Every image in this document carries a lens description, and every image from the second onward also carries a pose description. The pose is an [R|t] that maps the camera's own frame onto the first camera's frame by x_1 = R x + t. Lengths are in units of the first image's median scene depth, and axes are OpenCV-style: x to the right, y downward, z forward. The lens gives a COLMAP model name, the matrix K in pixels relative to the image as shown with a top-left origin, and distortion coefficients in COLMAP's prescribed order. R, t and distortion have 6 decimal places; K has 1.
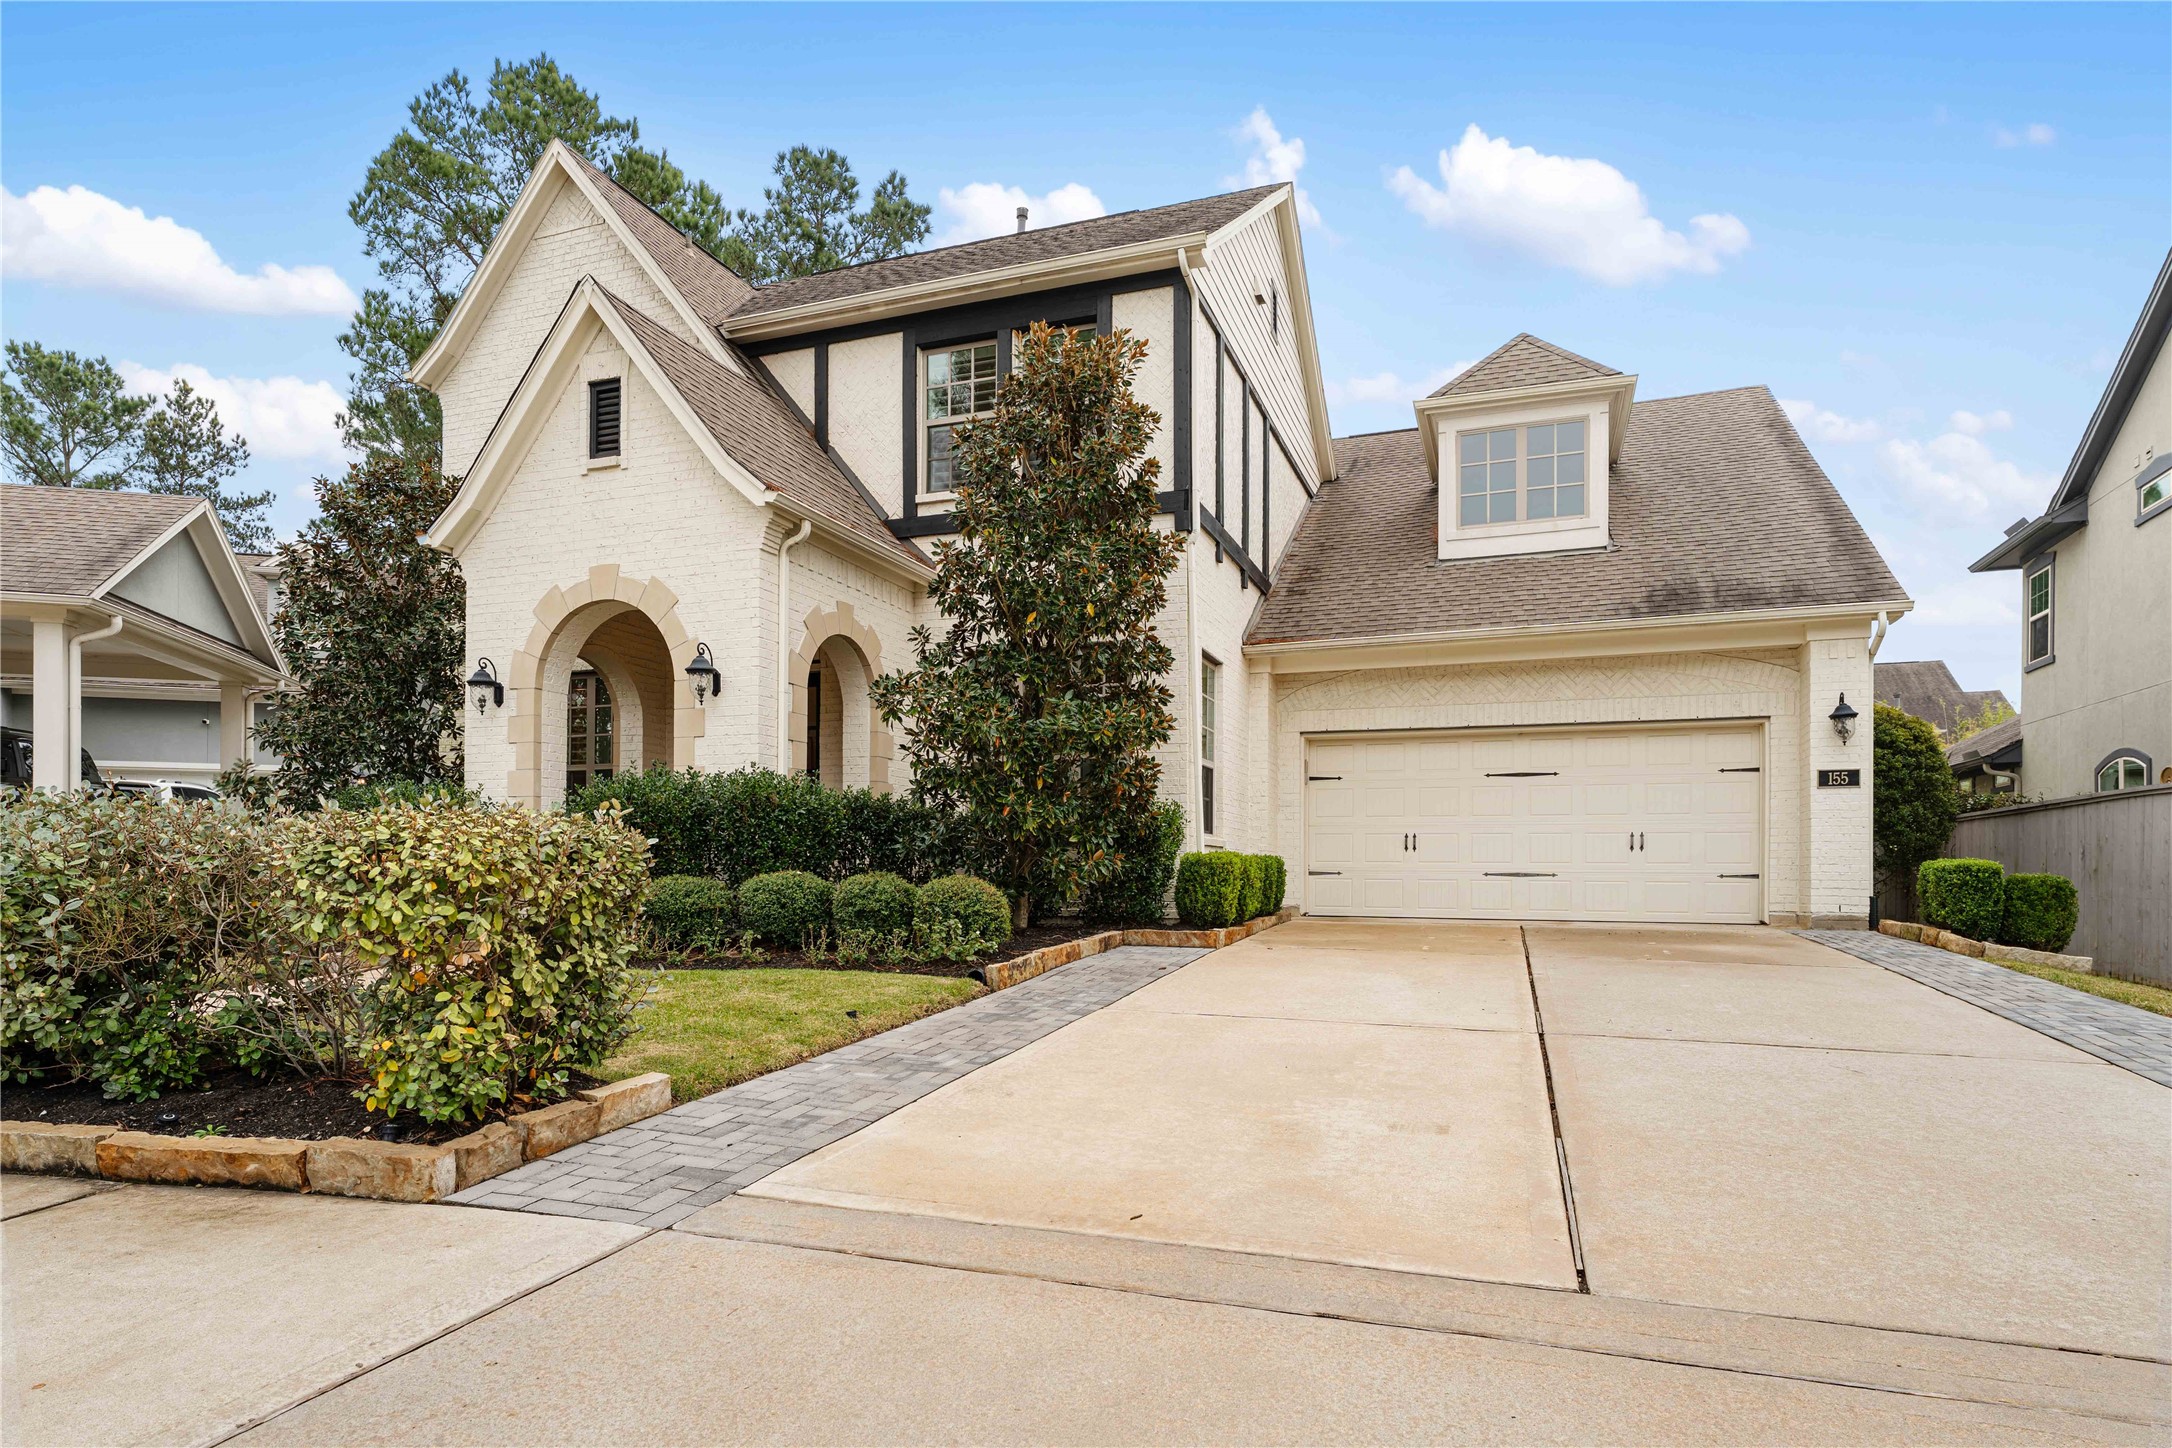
lens RADIAL K [[1191.2, 0, 1086.6], [0, 1191.2, 685.7], [0, 0, 1]] dist [0.003743, -0.000153]
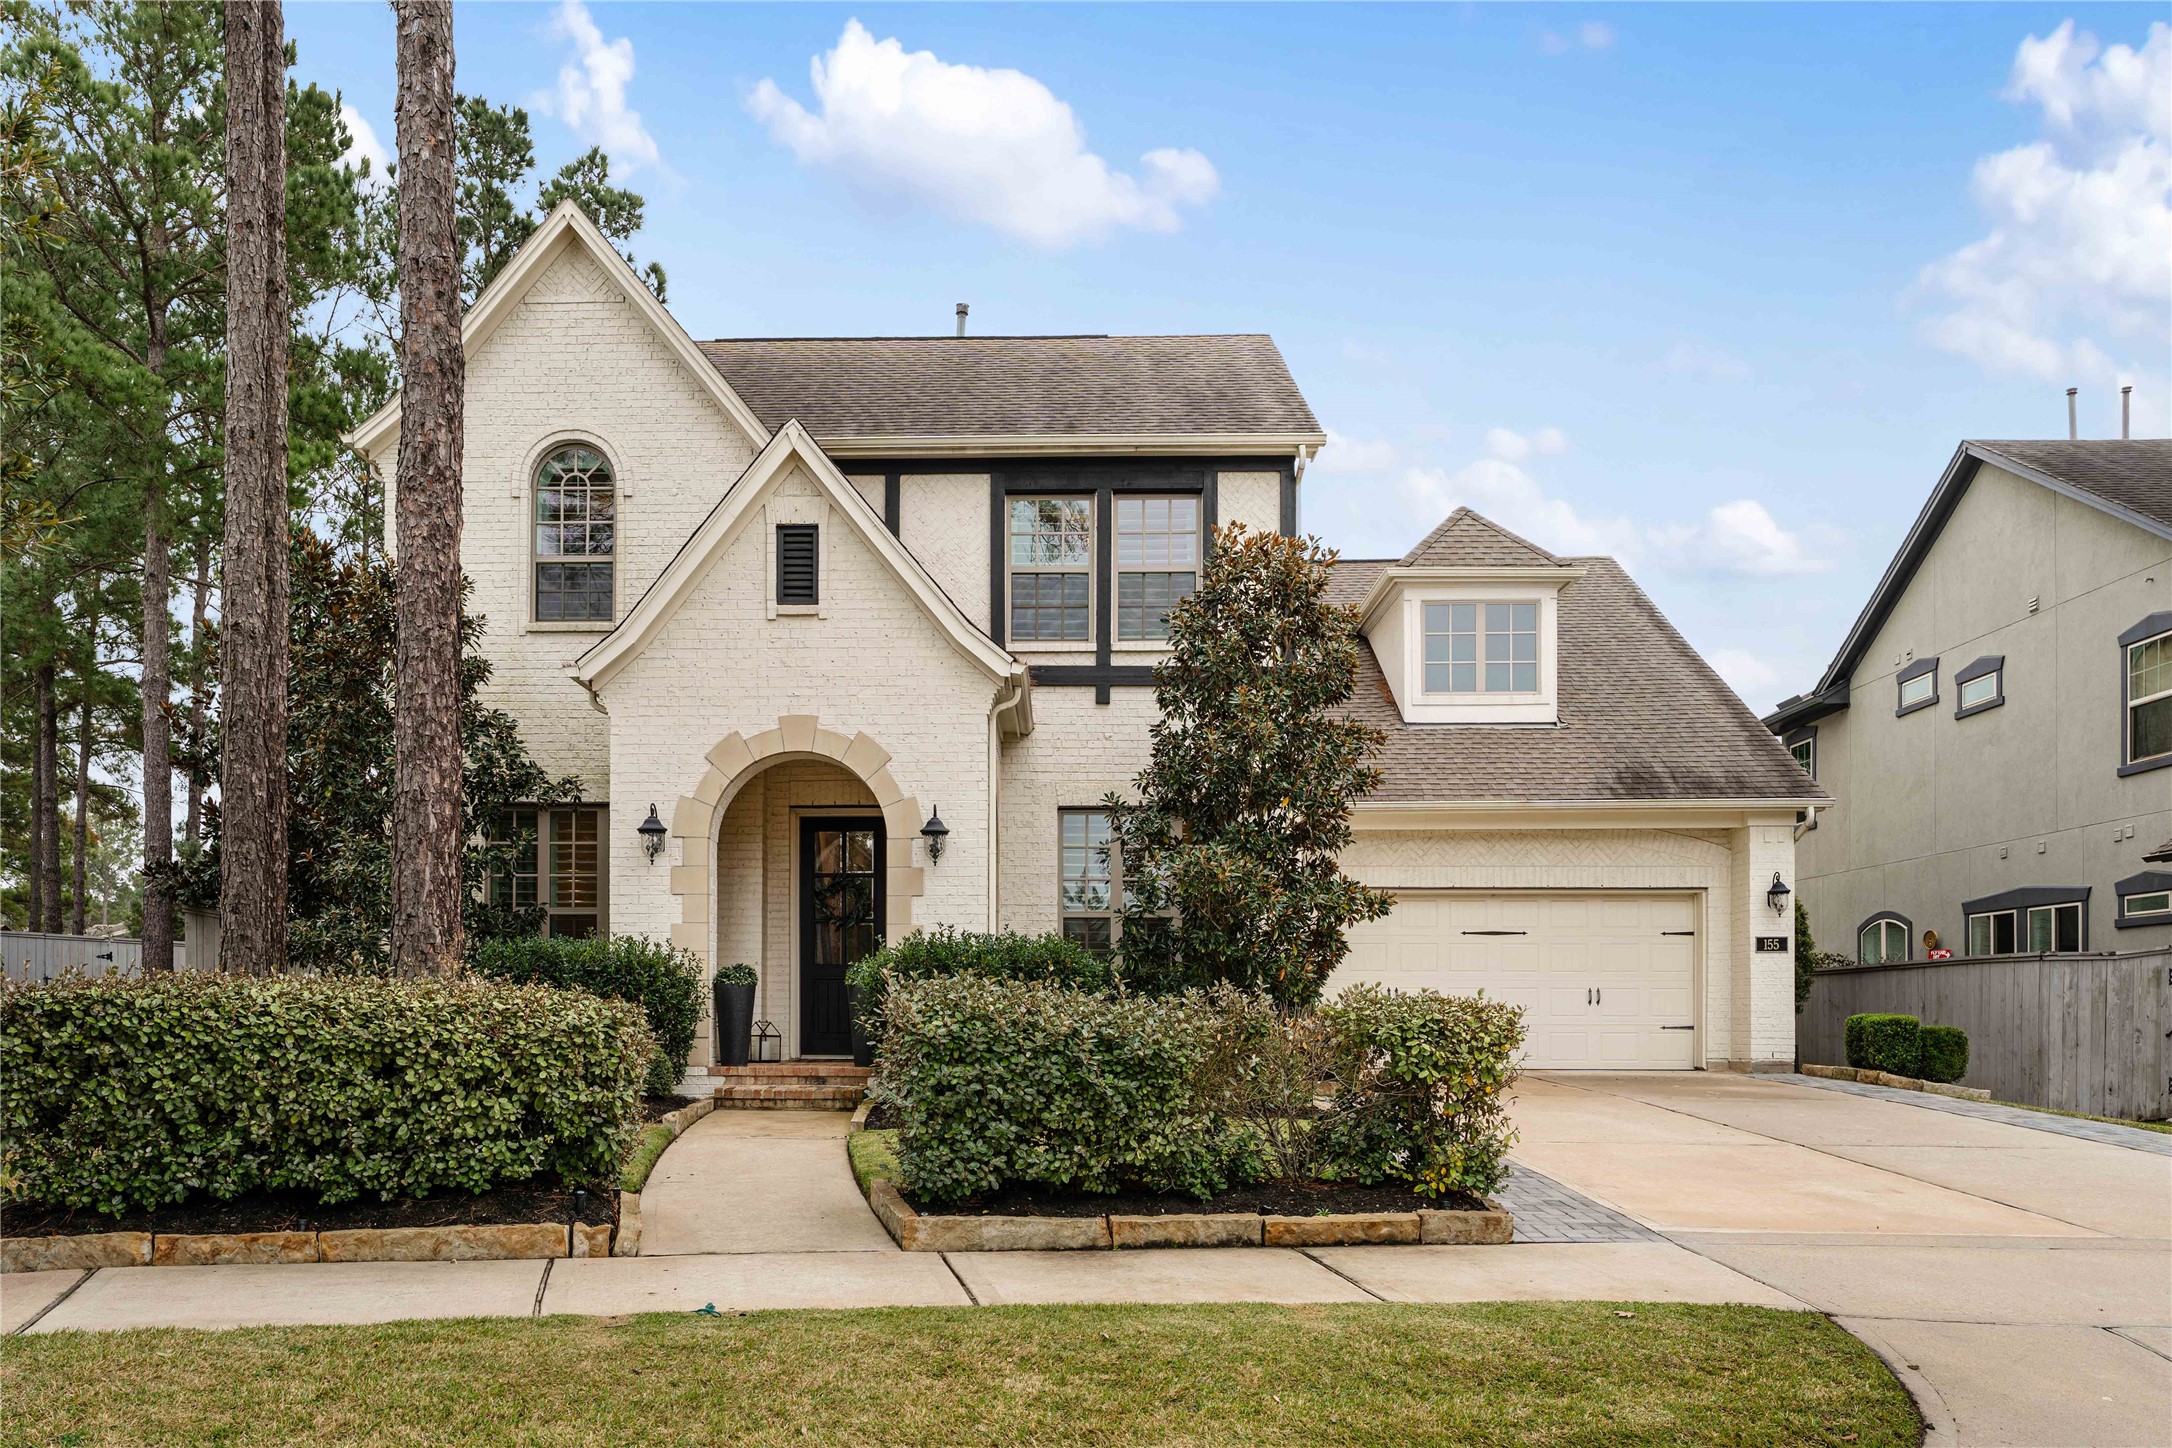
lens RADIAL K [[1514.2, 0, 1086.0], [0, 1514.2, 724.0], [0, 0, 1]] dist [0.001056, 0.000237]
pose [[0.949382, 0.056797, 0.308946, -0.485471], [-0.045447, 0.998005, -0.043815, -0.043259], [-0.310818, 0.027557, 0.950070, -0.219987]]
